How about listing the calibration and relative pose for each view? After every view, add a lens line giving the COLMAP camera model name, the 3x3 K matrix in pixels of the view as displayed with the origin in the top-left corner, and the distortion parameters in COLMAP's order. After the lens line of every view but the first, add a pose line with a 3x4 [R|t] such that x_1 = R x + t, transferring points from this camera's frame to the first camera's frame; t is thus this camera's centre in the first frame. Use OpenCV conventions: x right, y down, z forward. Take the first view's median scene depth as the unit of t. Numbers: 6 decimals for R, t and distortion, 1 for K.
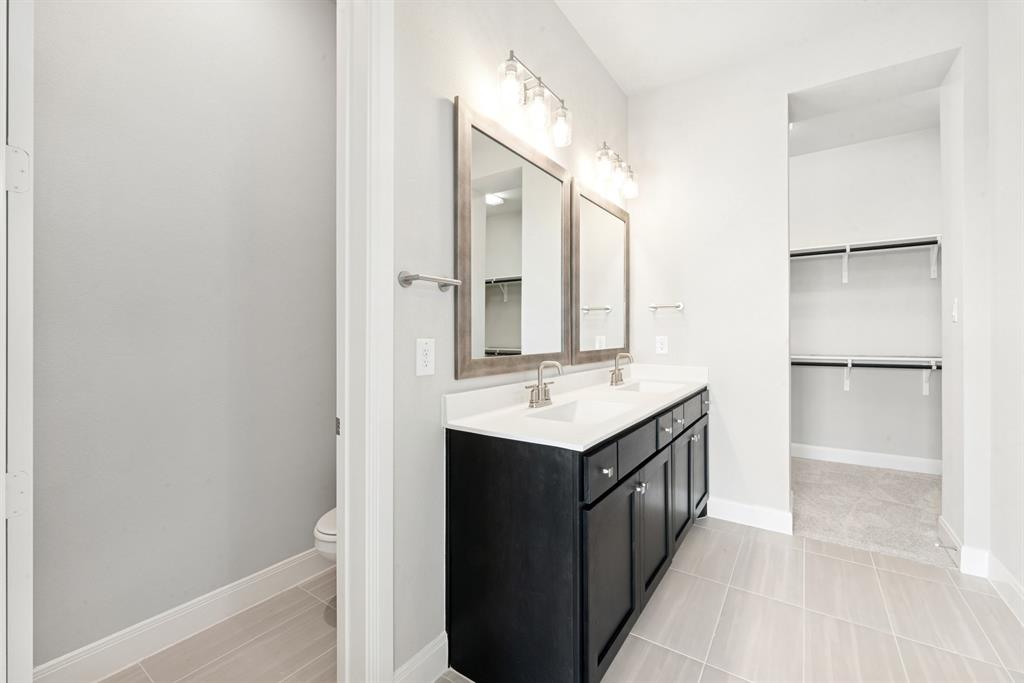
lens RADIAL K [[416.9, 0, 511.3], [0, 416.9, 340.4], [0, 0, 1]] dist [0.007018, -0.000101]
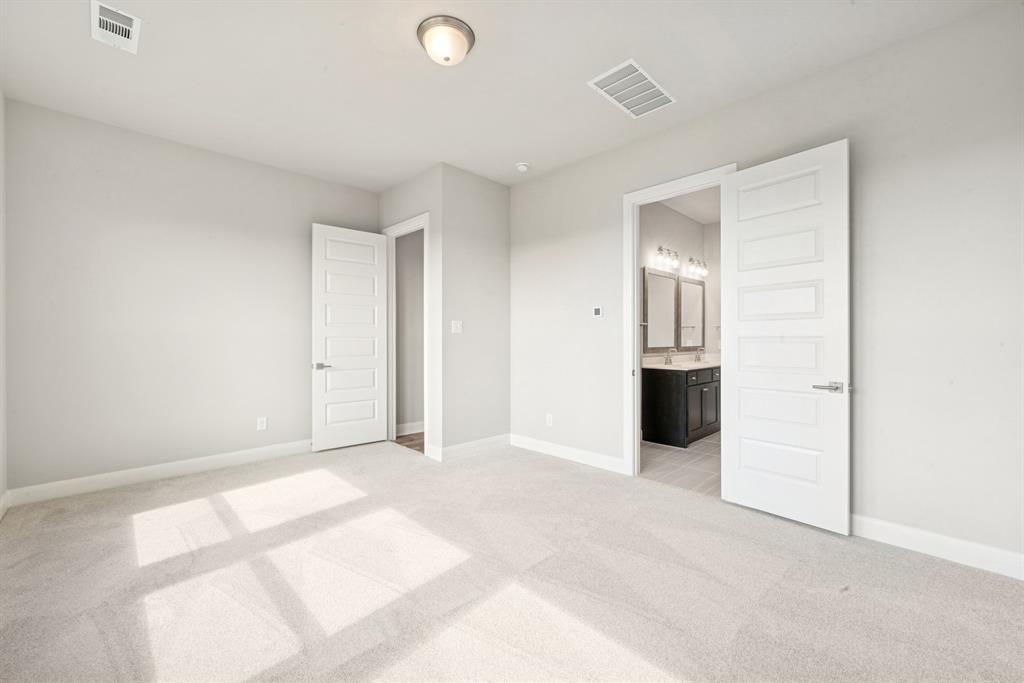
lens RADIAL K [[416.9, 0, 518.3], [0, 416.9, 341.9], [0, 0, 1]] dist [0.007018, -0.000101]
pose [[0.986407, 0.005527, -0.164229, -0.397967], [-0.006903, 0.999946, -0.007810, 0.025299], [0.164177, 0.008837, 0.986391, -1.651588]]
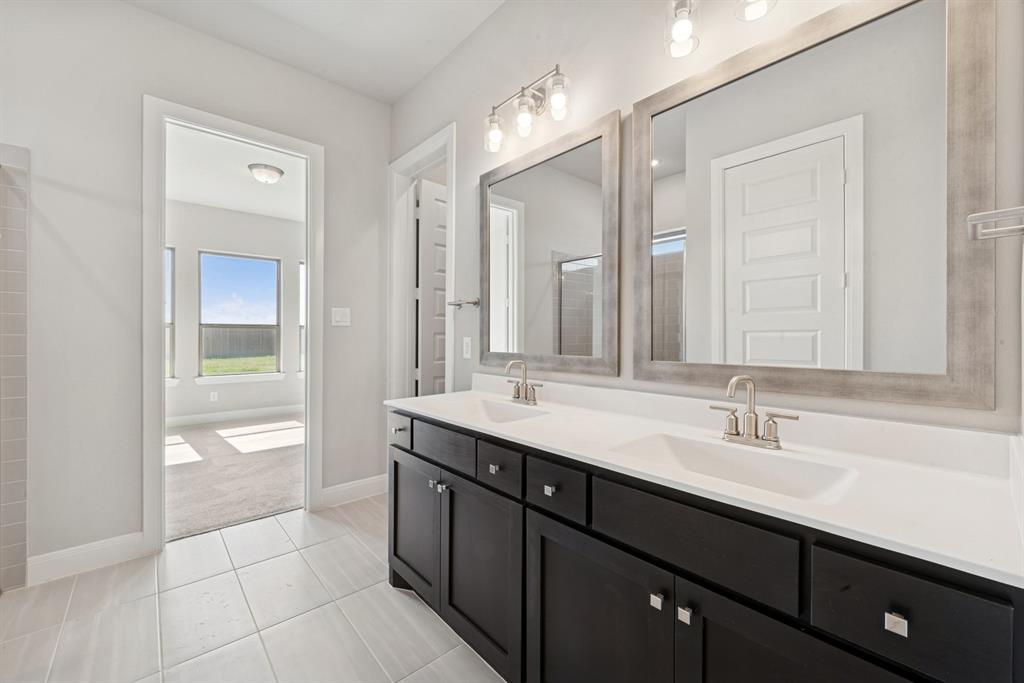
lens RADIAL K [[416.9, 0, 514.9], [0, 416.9, 333.6], [0, 0, 1]] dist [0.007018, -0.000101]
pose [[-0.237890, 0.011492, -0.971224, 0.904799], [0.001824, 0.999934, 0.011385, -0.023984], [0.971290, 0.000937, -0.237895, 1.031662]]
